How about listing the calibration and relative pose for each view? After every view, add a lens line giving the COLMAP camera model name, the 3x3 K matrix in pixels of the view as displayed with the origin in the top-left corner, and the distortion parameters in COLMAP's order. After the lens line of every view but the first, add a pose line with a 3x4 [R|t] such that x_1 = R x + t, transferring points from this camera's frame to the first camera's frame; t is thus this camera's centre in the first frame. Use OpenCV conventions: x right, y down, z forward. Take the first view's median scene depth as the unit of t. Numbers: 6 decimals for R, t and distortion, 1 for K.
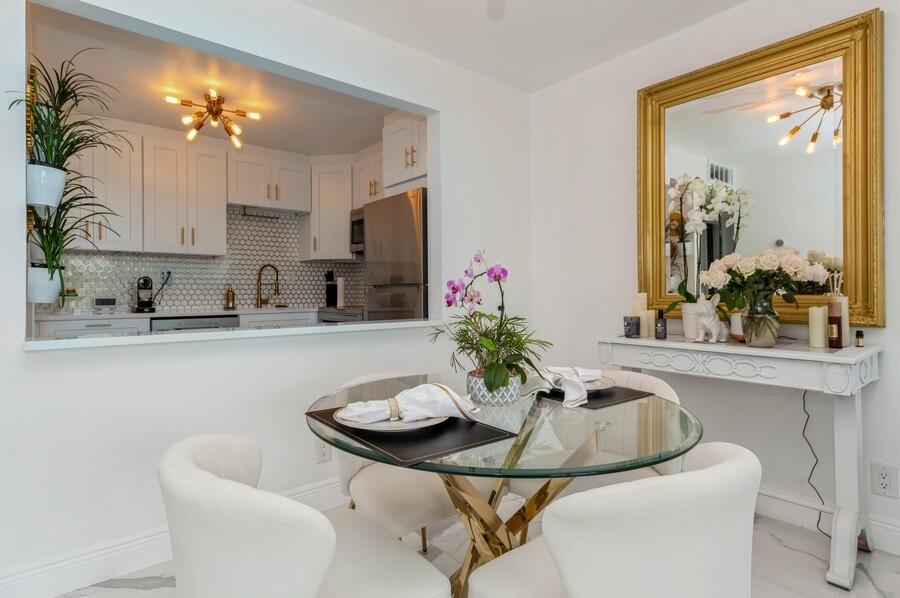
lens RADIAL K [[495.1, 0, 450.4], [0, 495.1, 288.1], [0, 0, 1]] dist [-0.000563, 0.035670]
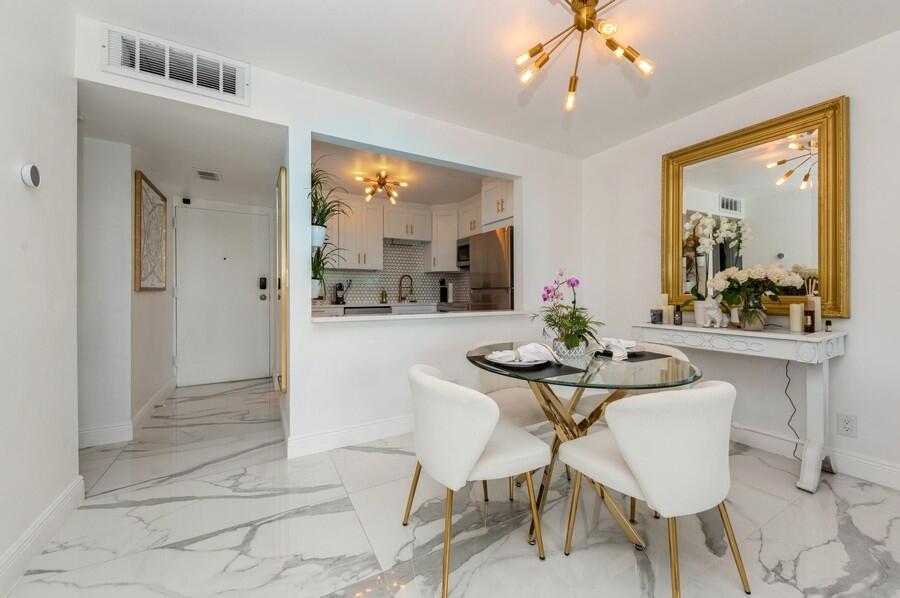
lens RADIAL K [[351.7, 0, 445.8], [0, 351.7, 293.4], [0, 0, 1]] dist [0.009489, -0.000173]
pose [[0.982648, 0.003412, -0.185447, -0.068726], [-0.001501, 0.999944, 0.010446, -0.001778], [0.185472, -0.009986, 0.982599, -0.183204]]
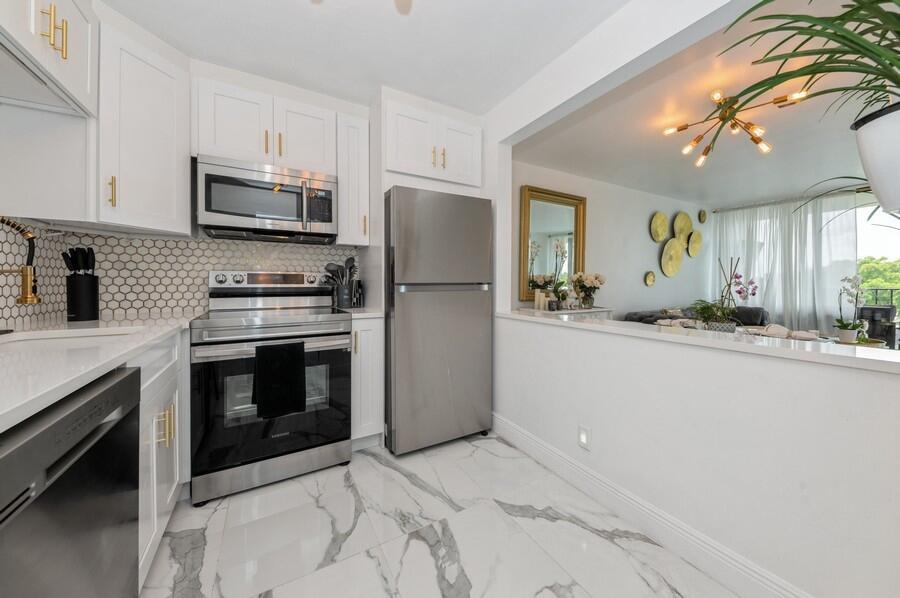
lens RADIAL K [[313.2, 0, 448.3], [0, 313.2, 284.6], [0, 0, 1]] dist [-0.000038, -0.000181]
pose [[0.177098, -0.001541, 0.984192, -1.109476], [-0.009690, 0.999948, 0.003309, -0.006983], [-0.984145, -0.010123, 0.177074, 1.338108]]
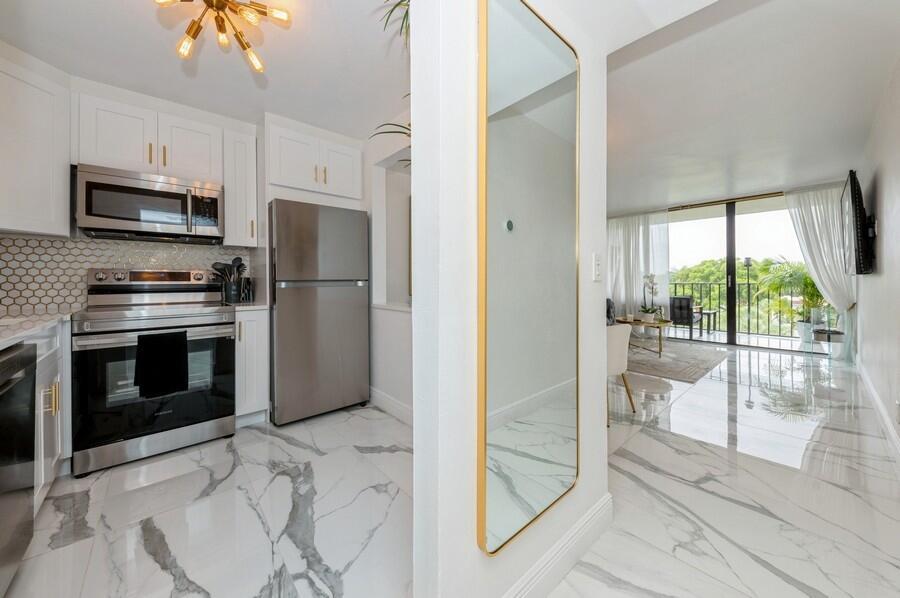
lens RADIAL K [[321.9, 0, 450.2], [0, 321.9, 278.8], [0, 0, 1]] dist [0.000119, -0.004184]
pose [[-0.036024, 0.006042, 0.999333, -1.365929], [-0.005285, 0.999967, -0.006237, -0.006667], [-0.999337, -0.005506, -0.035991, 1.098282]]
